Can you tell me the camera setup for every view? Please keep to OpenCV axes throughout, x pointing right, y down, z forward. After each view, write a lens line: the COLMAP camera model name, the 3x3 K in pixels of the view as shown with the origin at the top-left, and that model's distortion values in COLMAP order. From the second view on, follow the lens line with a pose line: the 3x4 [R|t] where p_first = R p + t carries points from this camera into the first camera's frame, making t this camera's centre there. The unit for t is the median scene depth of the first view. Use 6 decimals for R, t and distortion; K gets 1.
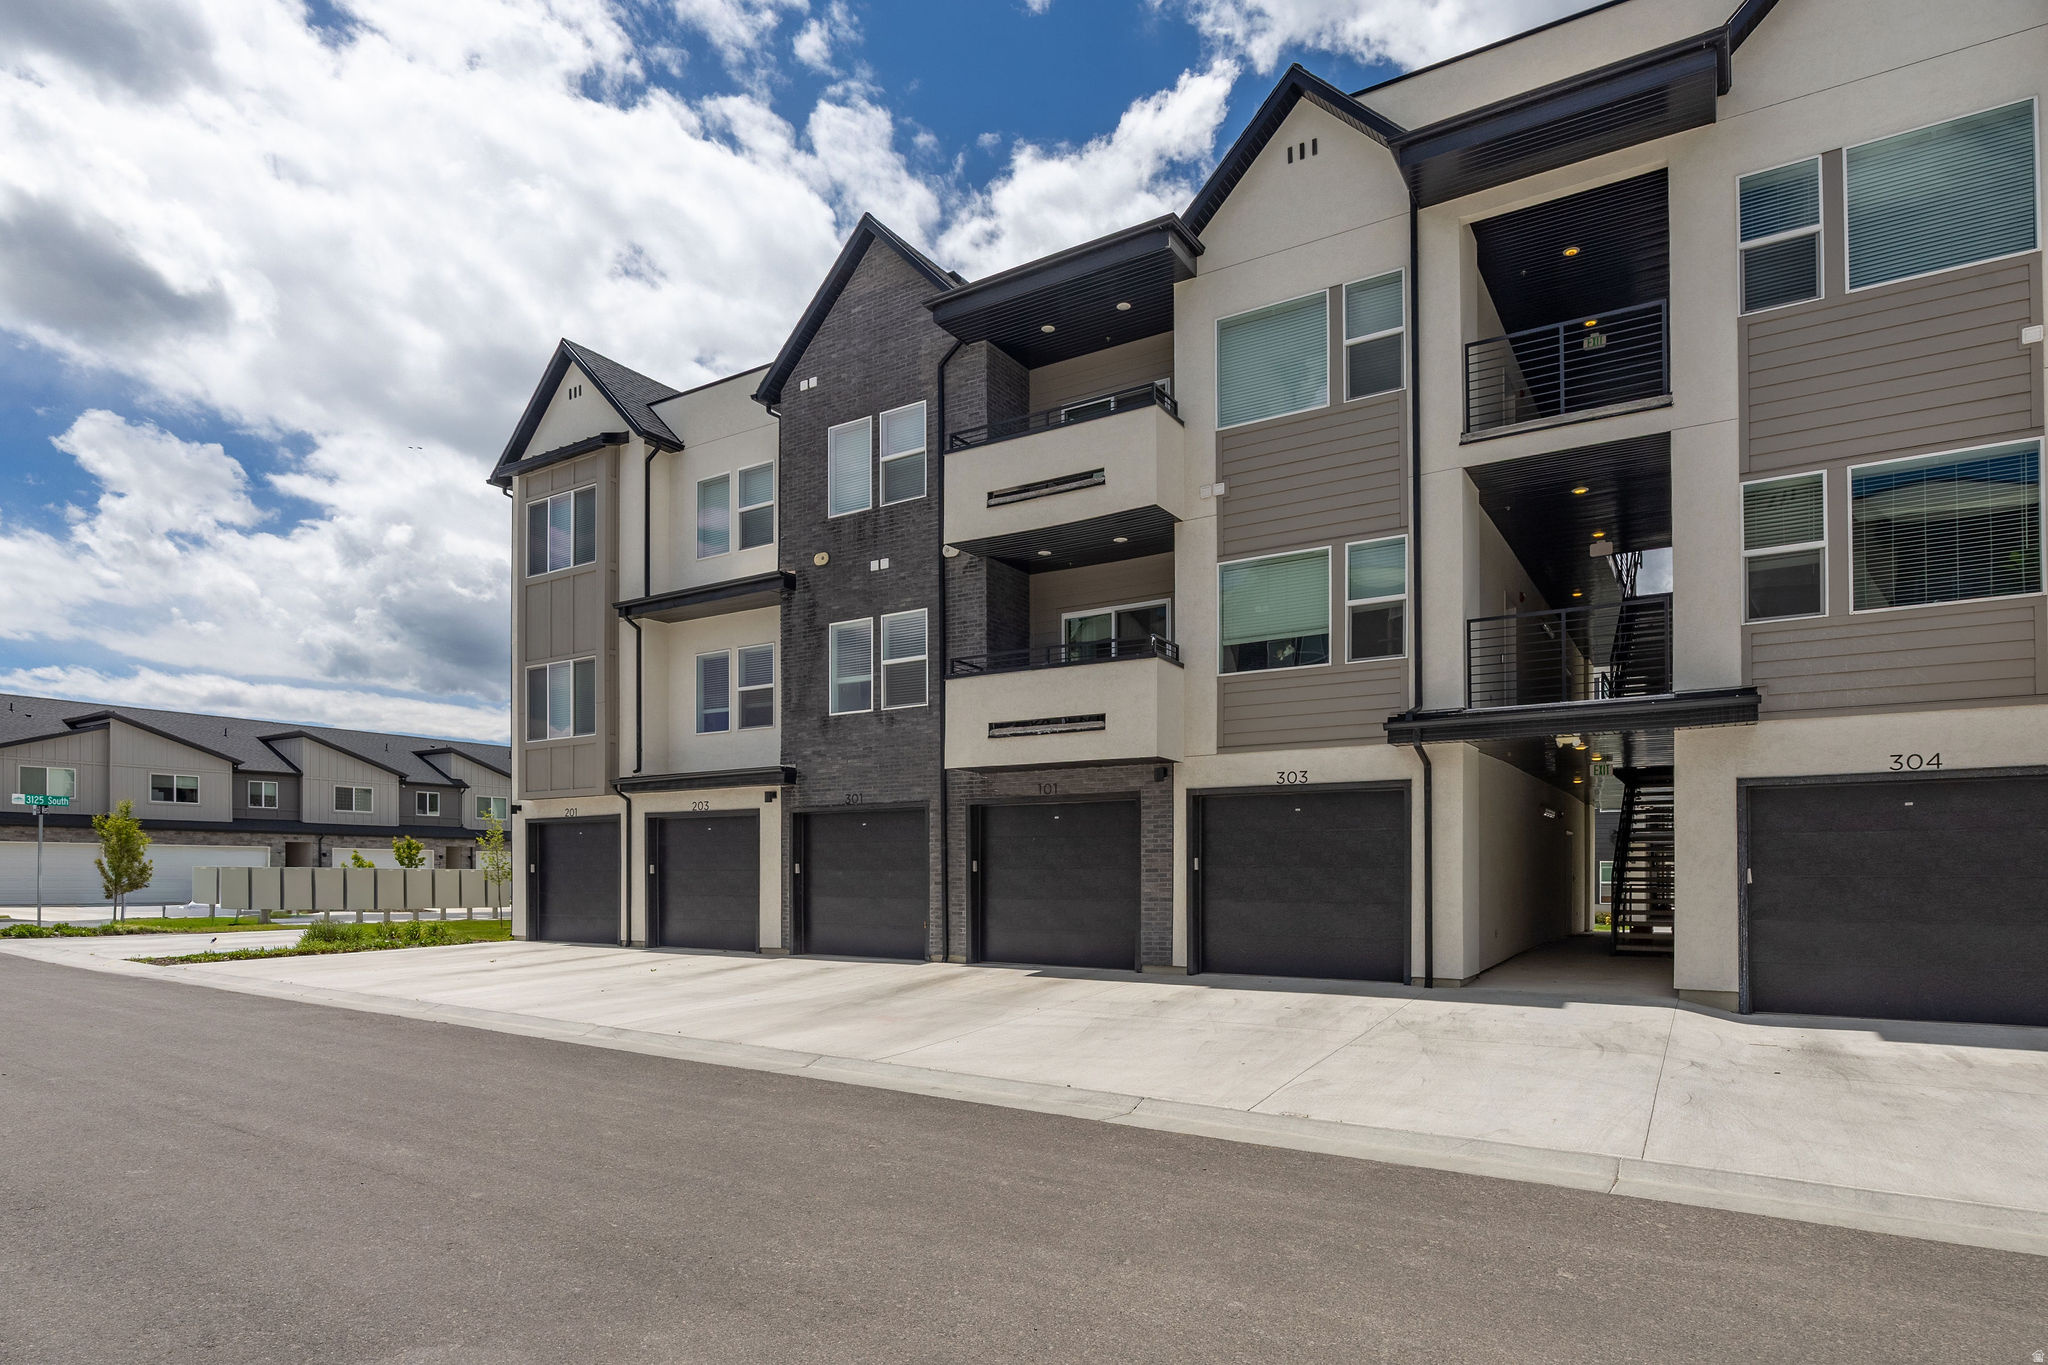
lens RADIAL K [[1098.8, 0, 1030.0], [0, 1098.8, 871.8], [0, 0, 1]] dist [-0.003077, 0.000292]
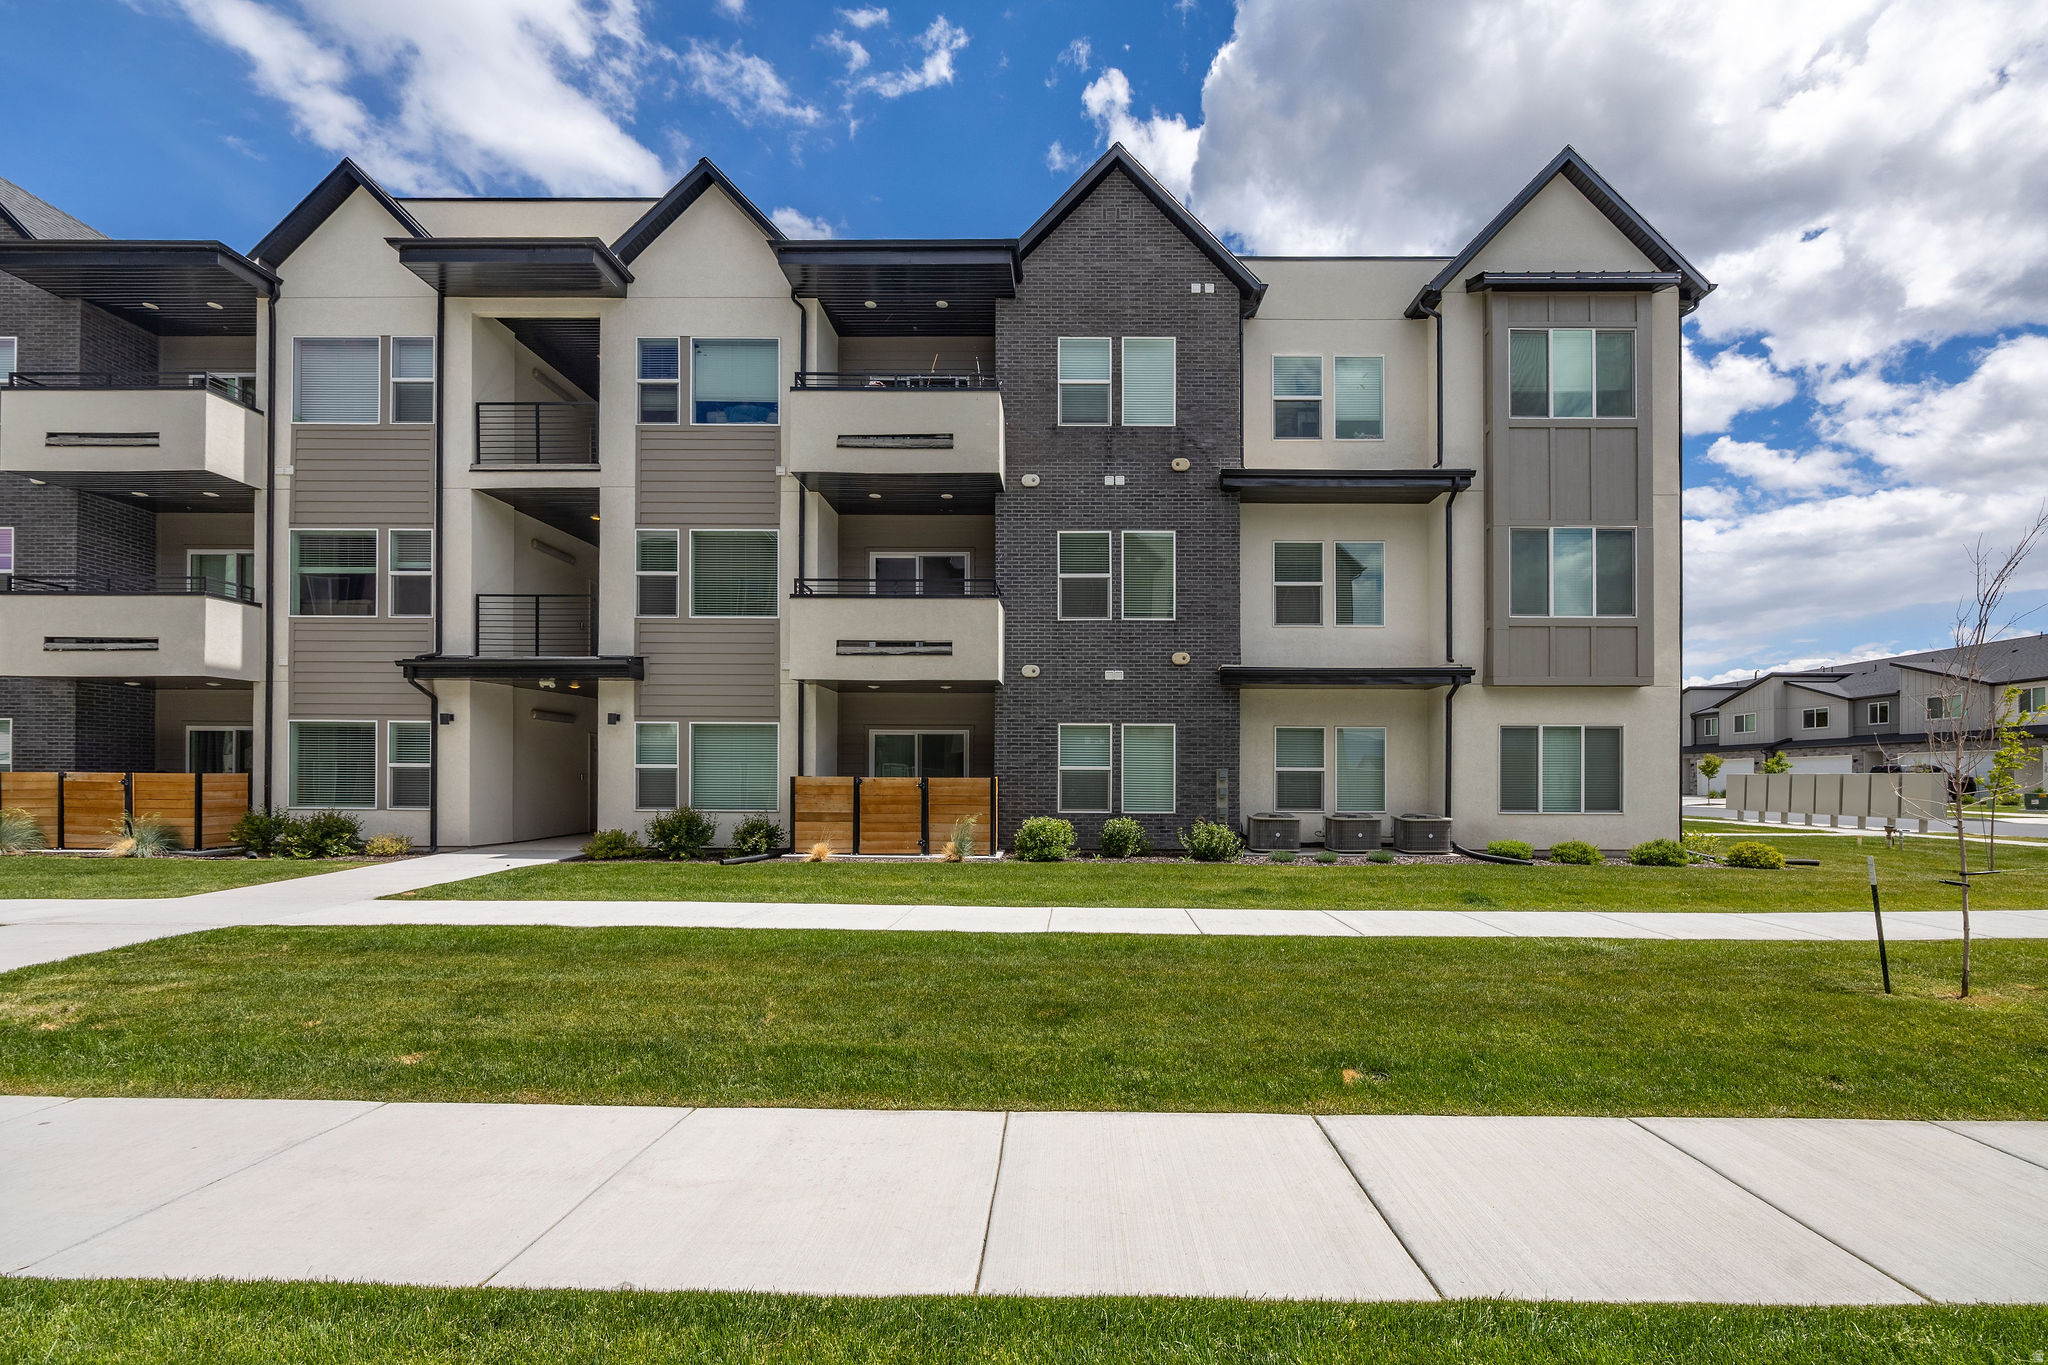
lens RADIAL K [[826.6, 0, 1033.1], [0, 826.6, 767.4], [0, 0, 1]] dist [0.000472, 0.000263]
pose [[0.864673, 0.010117, 0.502234, 0.400734], [-0.006918, 0.999942, -0.008232, -0.001092], [-0.502288, 0.003644, 0.864693, -0.238320]]
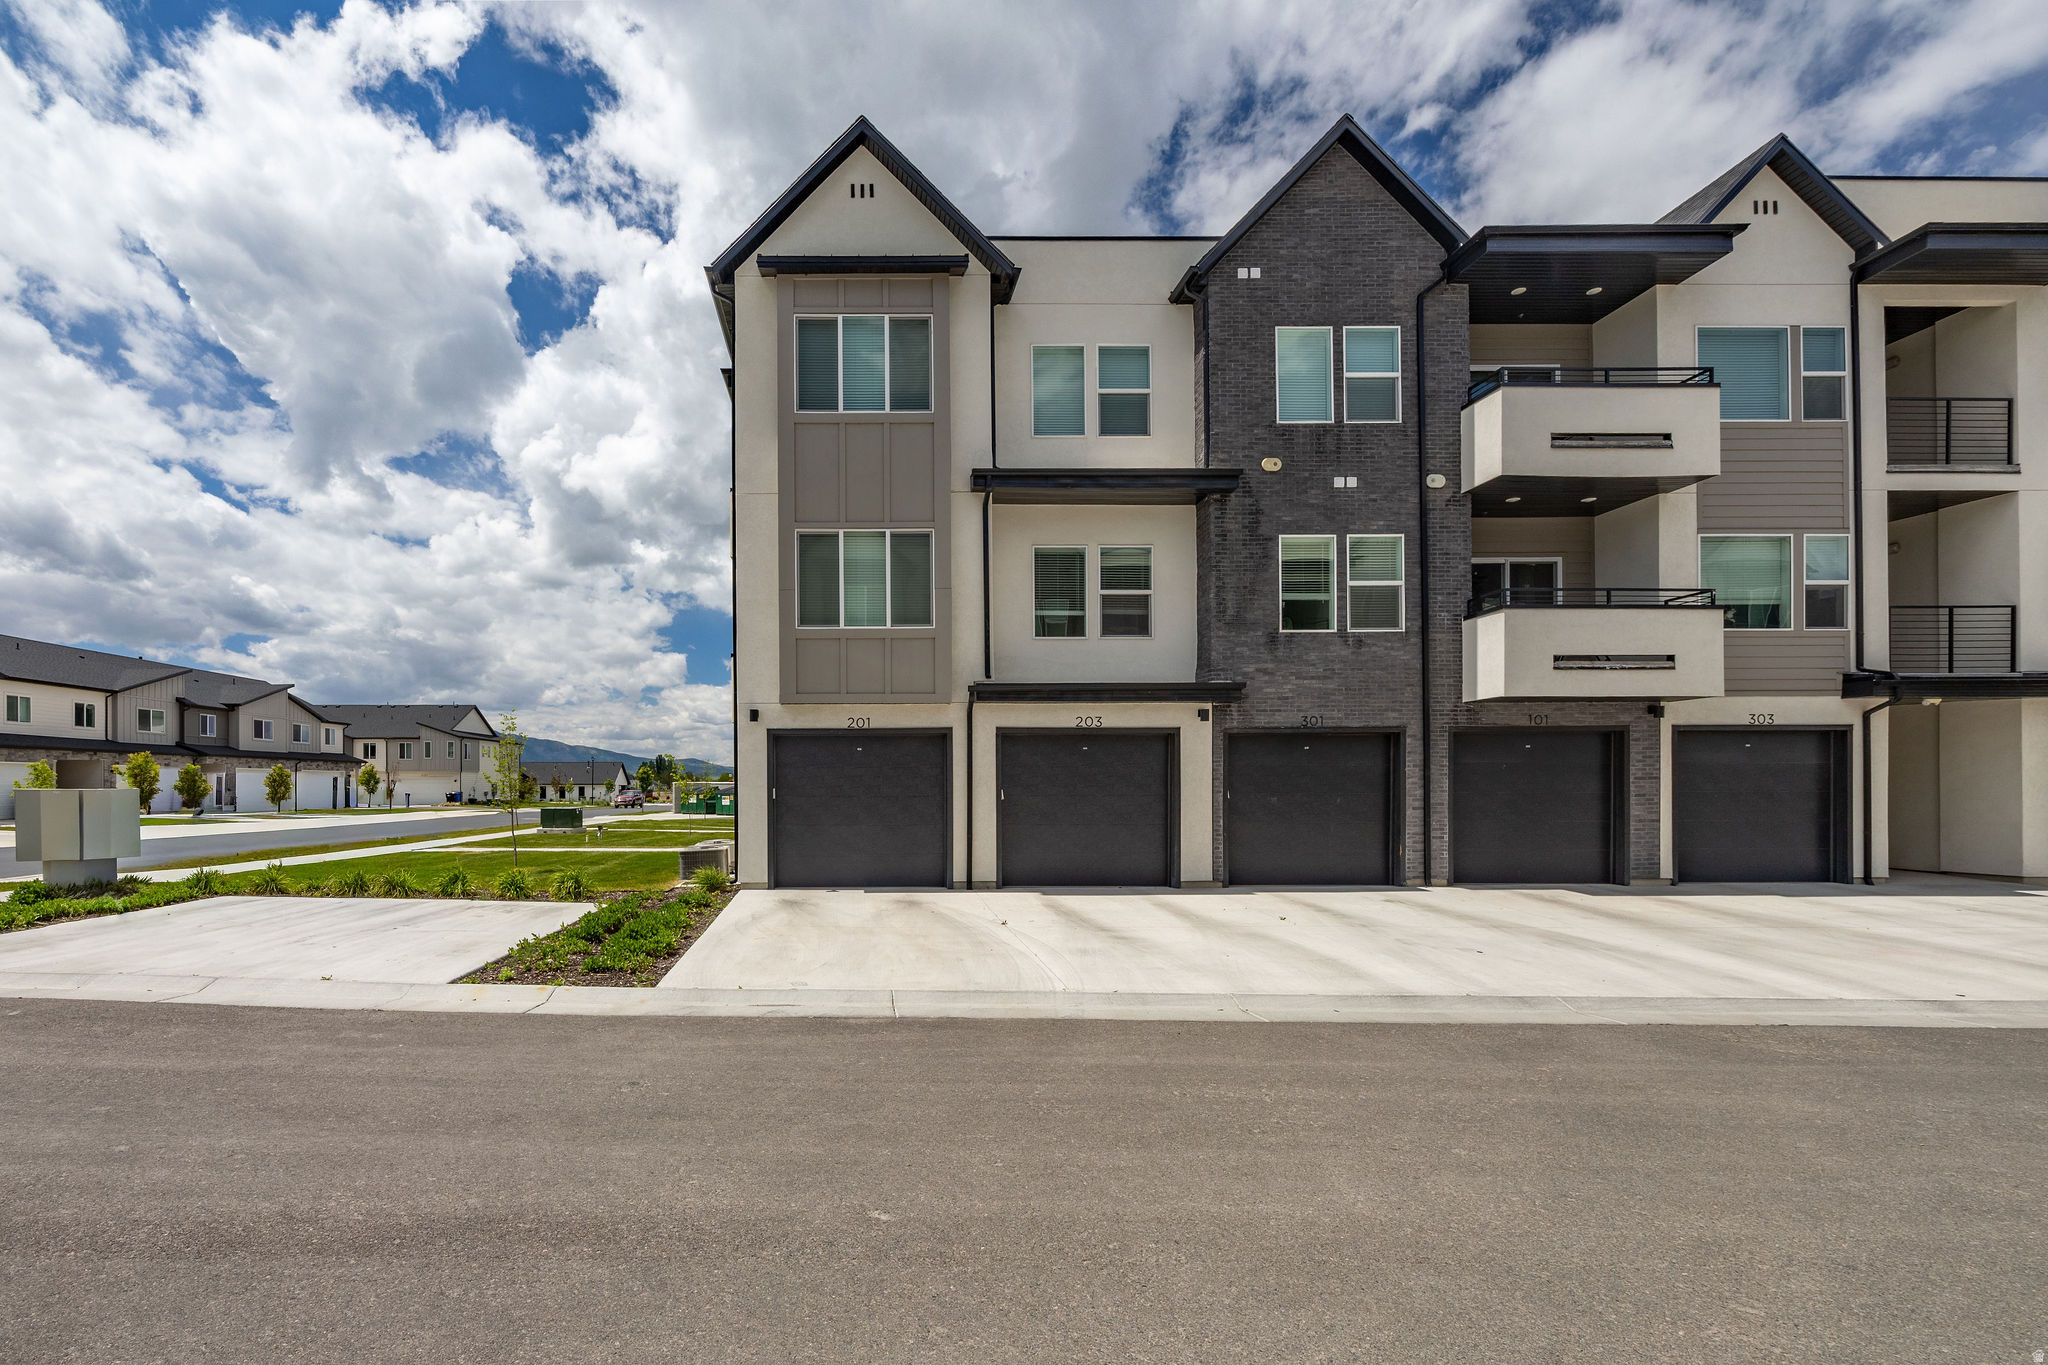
lens RADIAL K [[871.5, 0, 1023.0], [0, 871.5, 793.6], [0, 0, 1]] dist [0.003836, 0.000597]
pose [[0.848649, -0.002250, 0.528951, -0.859749], [0.001350, 0.999997, 0.002088, -0.005647], [-0.528954, -0.001058, 0.848650, 0.537284]]
